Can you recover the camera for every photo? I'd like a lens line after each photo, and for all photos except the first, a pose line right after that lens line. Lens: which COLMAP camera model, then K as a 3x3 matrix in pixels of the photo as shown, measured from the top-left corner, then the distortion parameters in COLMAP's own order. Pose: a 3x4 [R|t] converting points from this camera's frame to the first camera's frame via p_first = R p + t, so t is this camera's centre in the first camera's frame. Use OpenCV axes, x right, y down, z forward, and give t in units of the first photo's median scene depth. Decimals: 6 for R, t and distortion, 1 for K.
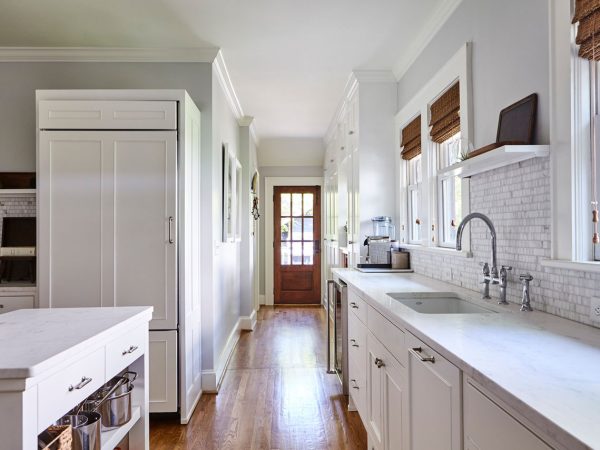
lens RADIAL K [[502.1, 0, 300.4], [0, 502.1, 228.0], [0, 0, 1]] dist [-0.008133, -0.000632]
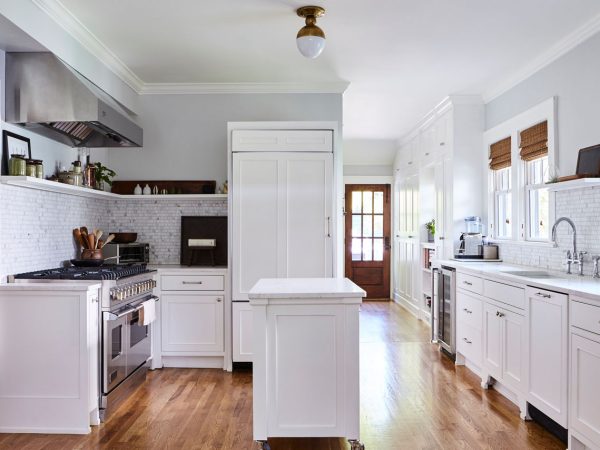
lens RADIAL K [[589.4, 0, 298.0], [0, 589.4, 227.6], [0, 0, 1]] dist [-0.053968, 0.014747]
pose [[0.999348, 0.006100, -0.035575, -0.242260], [-0.005883, 0.999963, 0.006212, -0.002668], [0.035611, -0.005999, 0.999348, -0.494550]]
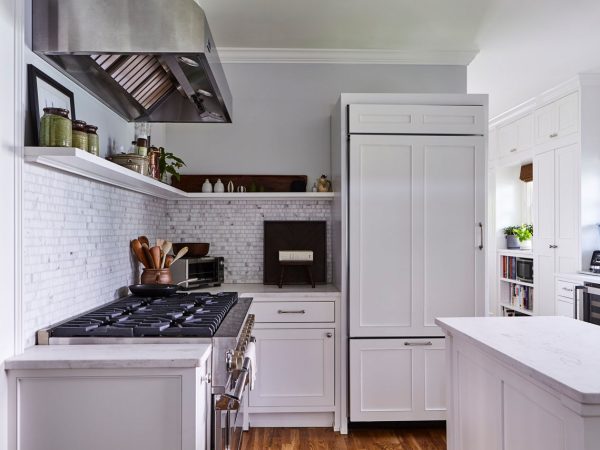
lens RADIAL K [[502.1, 0, 300.4], [0, 502.1, 228.0], [0, 0, 1]] dist [-0.008133, -0.000632]
pose [[0.999957, 0.006383, 0.006740, -0.528390], [-0.006419, 0.999965, 0.005344, -0.012612], [-0.006706, -0.005387, 0.999963, 0.008573]]
